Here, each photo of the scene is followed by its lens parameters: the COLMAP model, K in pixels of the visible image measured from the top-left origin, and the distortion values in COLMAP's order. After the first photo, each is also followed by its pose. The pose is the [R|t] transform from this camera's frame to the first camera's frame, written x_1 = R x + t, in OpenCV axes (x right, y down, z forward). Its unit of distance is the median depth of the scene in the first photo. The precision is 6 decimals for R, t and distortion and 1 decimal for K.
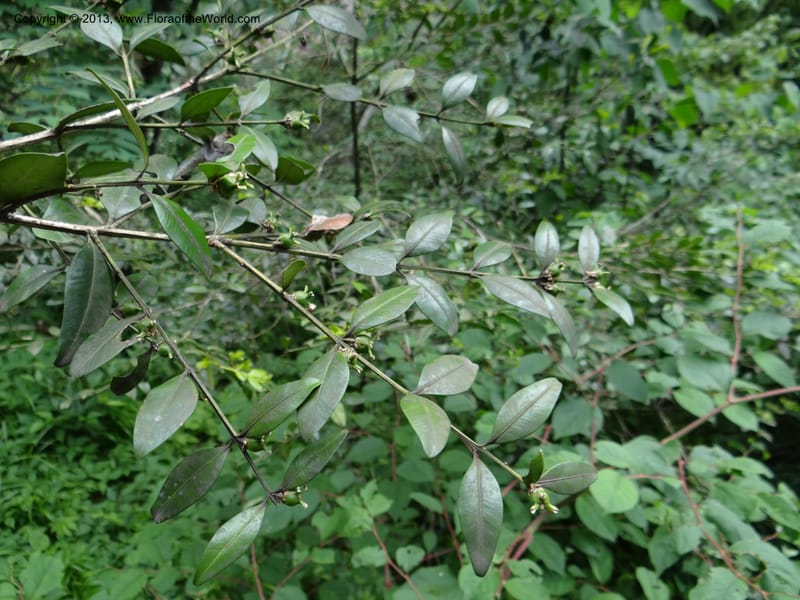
lens RADIAL K [[644.4, 0, 417.0], [0, 644.4, 301.1], [0, 0, 1]] dist [0.022841, -0.039468]
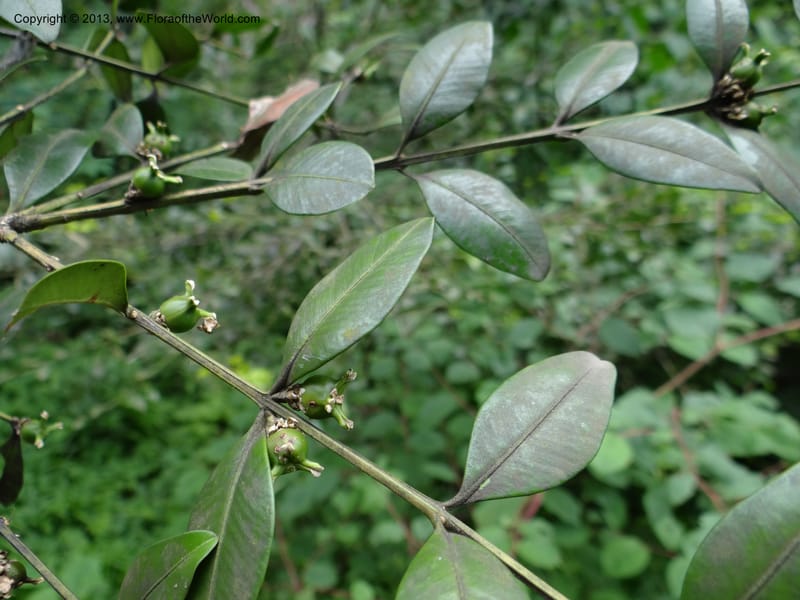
lens RADIAL K [[644.4, 0, 417.0], [0, 644.4, 301.1], [0, 0, 1]] dist [0.022841, -0.039468]
pose [[0.945496, -0.214574, -0.244938, 0.076718], [0.266009, 0.942802, 0.200907, -0.049493], [0.187819, -0.255113, 0.948494, 0.508171]]
